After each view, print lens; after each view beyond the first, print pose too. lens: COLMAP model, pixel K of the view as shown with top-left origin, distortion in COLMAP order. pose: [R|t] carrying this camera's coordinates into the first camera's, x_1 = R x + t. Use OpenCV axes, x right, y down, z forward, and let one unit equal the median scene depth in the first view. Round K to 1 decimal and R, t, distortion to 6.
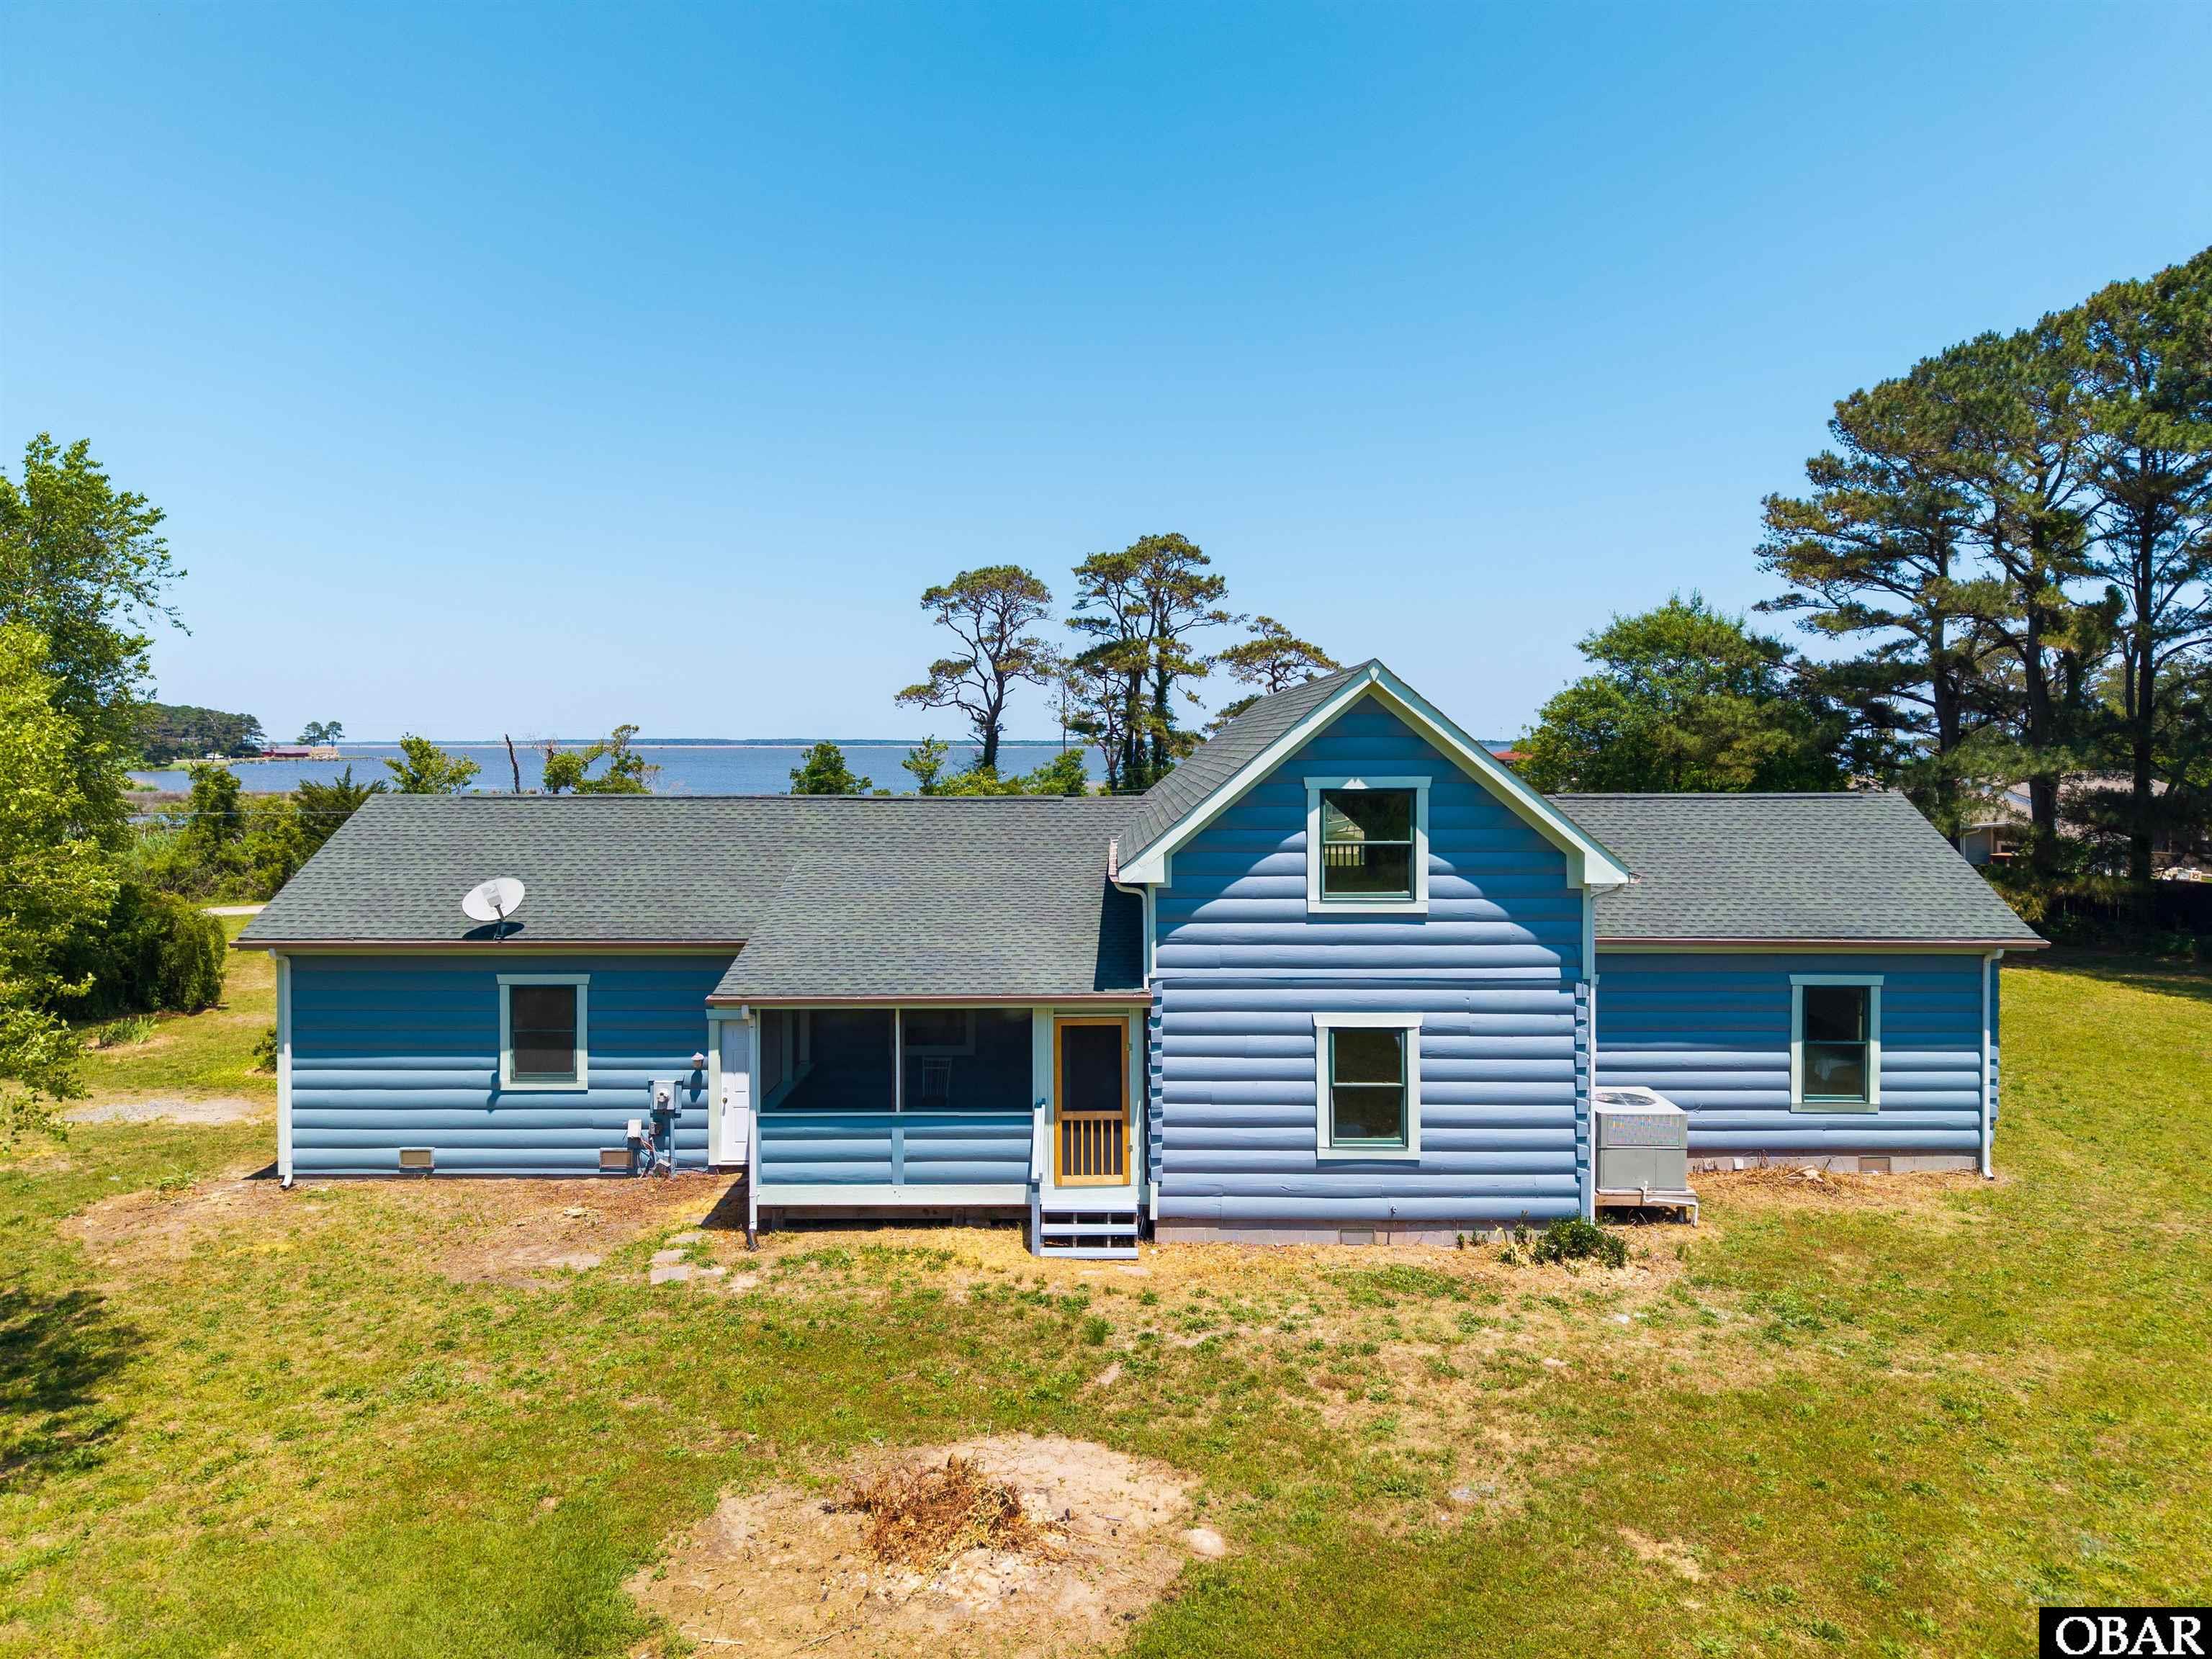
lens RADIAL K [[1475.7, 0, 1118.9], [0, 1475.7, 815.1], [0, 0, 1]] dist [0.054597, -0.060962]
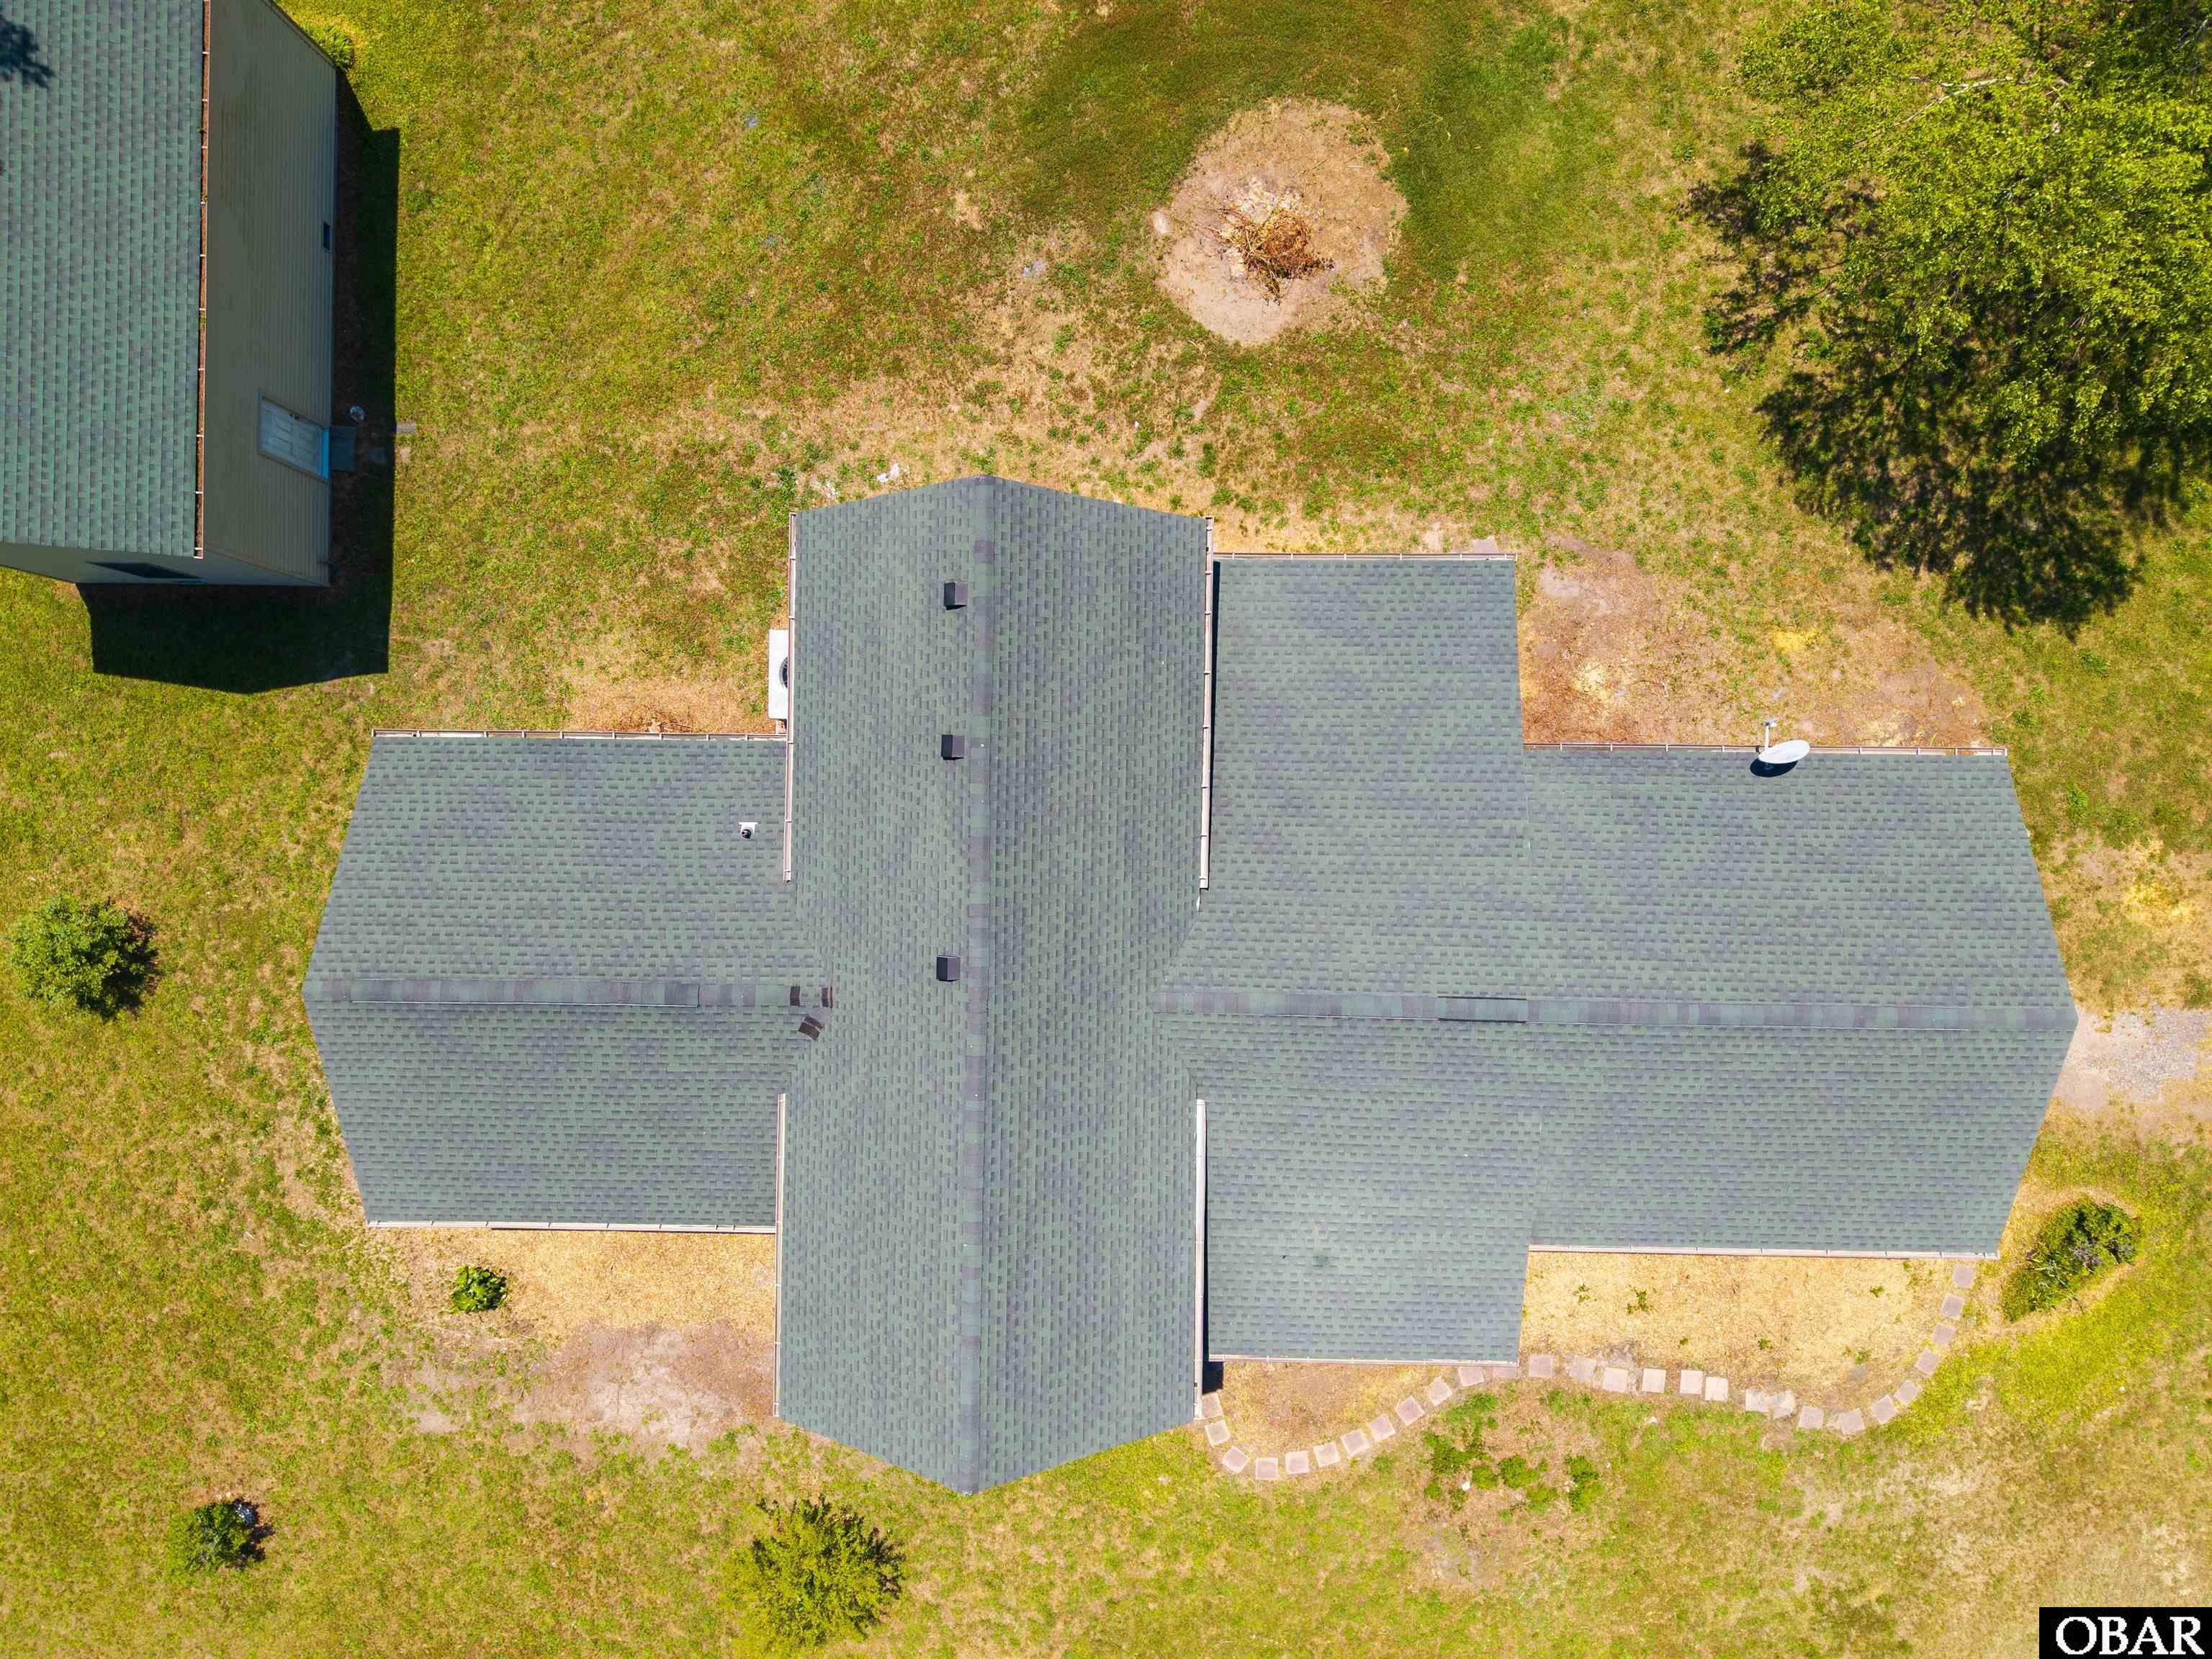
lens RADIAL K [[1475.7, 0, 1109.9], [0, 1475.7, 839.1], [0, 0, 1]] dist [0.054597, -0.060962]
pose [[-0.999811, -0.015377, 0.011926, 0.052184], [0.012546, -0.040830, 0.999087, -1.012207], [-0.014876, 0.999048, 0.041015, 1.011984]]
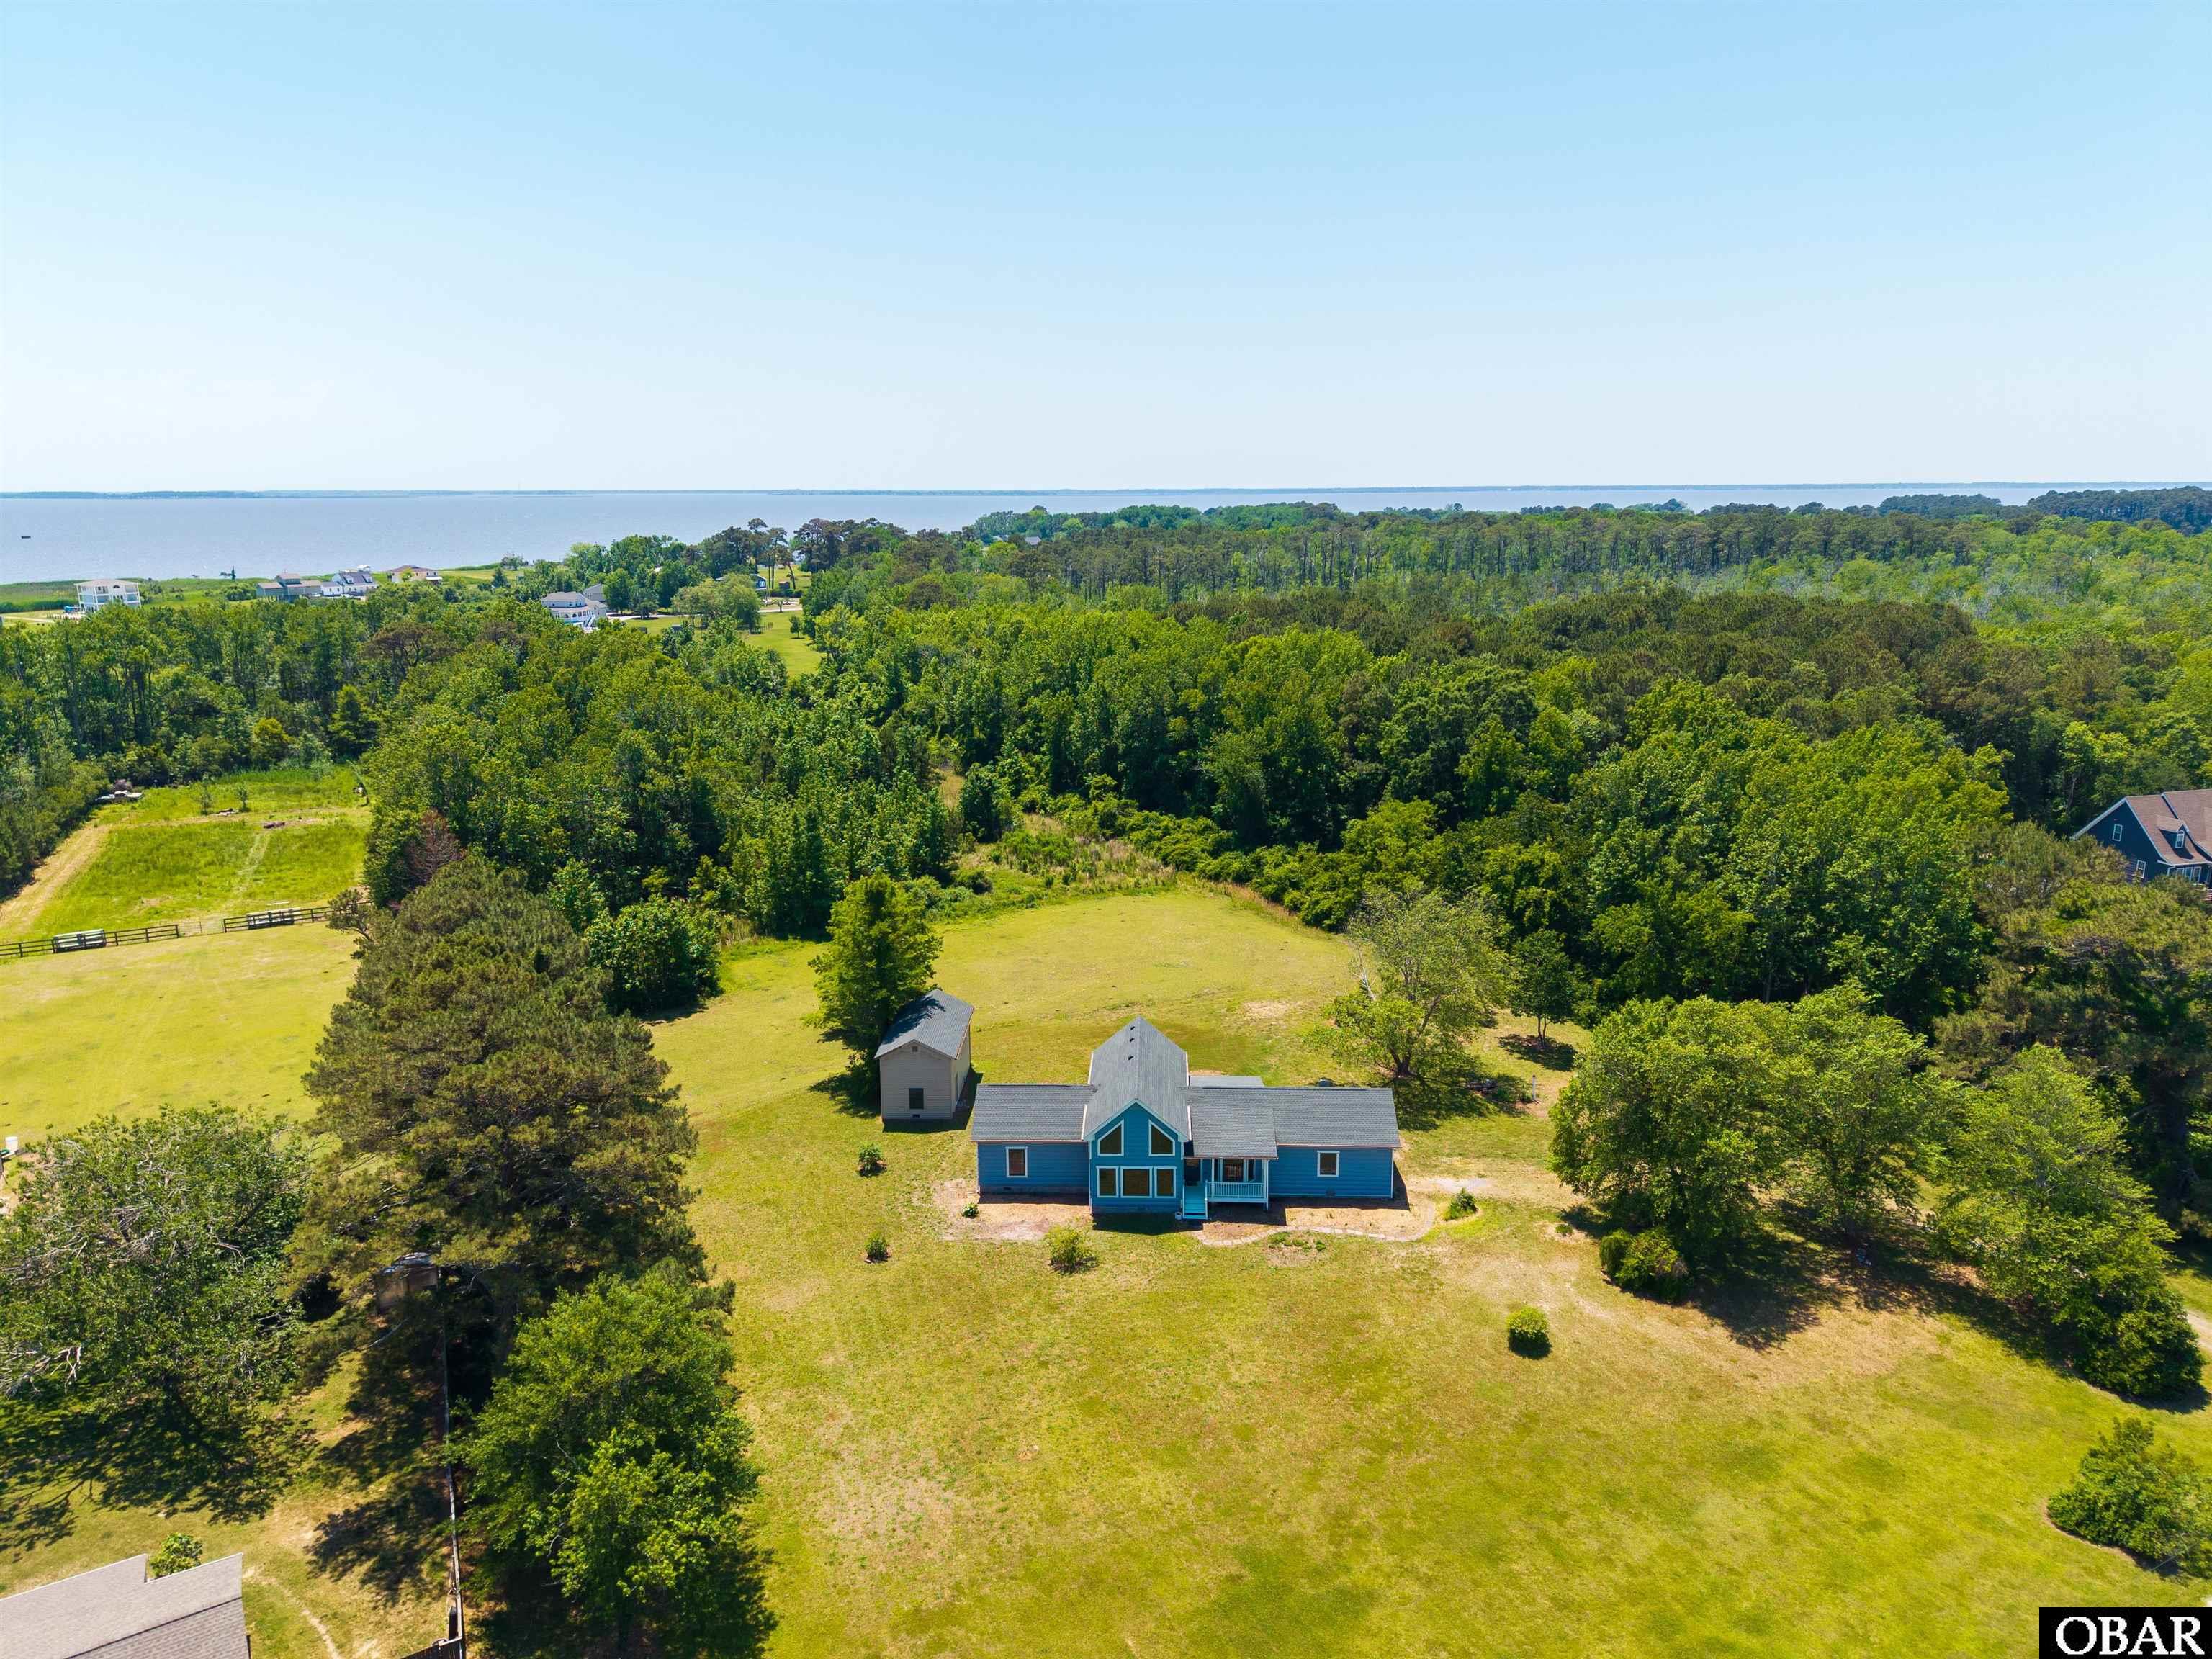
lens RADIAL K [[1475.7, 0, 1099.3], [0, 1475.7, 811.1], [0, 0, 1]] dist [0.054597, -0.060962]
pose [[-0.999089, -0.006101, 0.042237, 0.080525], [0.004999, 0.966180, 0.257819, -1.872867], [-0.042381, 0.257795, -0.965270, 5.054022]]
